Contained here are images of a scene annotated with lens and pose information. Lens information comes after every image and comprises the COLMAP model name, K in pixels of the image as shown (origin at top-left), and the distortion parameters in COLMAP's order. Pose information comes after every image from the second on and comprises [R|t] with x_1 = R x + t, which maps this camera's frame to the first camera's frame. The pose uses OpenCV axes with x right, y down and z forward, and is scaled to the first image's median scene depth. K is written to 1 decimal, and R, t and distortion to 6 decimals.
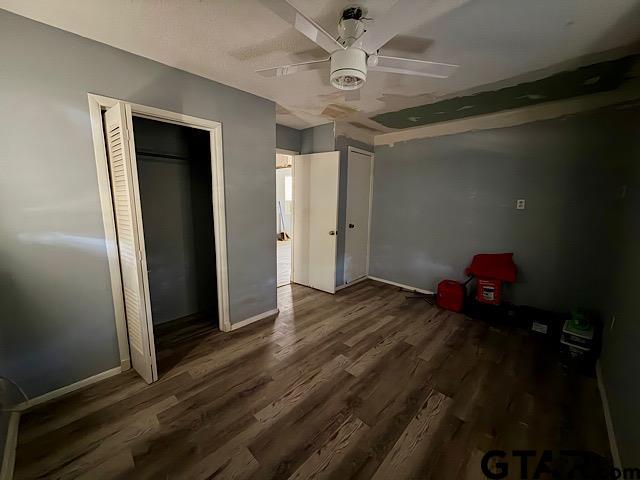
lens RADIAL K [[254.3, 0, 317.8], [0, 254.3, 238.0], [0, 0, 1]] dist [-0.001806, -0.000168]
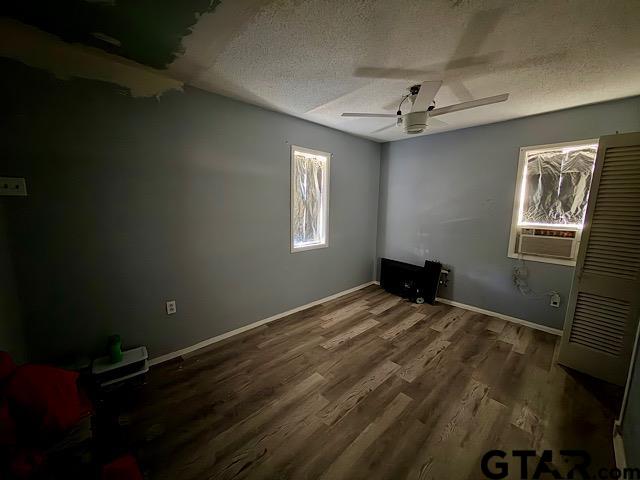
lens RADIAL K [[254.3, 0, 317.8], [0, 254.3, 238.0], [0, 0, 1]] dist [-0.001806, -0.000168]
pose [[-0.998907, -0.029591, 0.036173, 0.453345], [-0.017672, 0.955710, 0.293780, -0.318606], [-0.043264, 0.292820, -0.955188, 1.962190]]
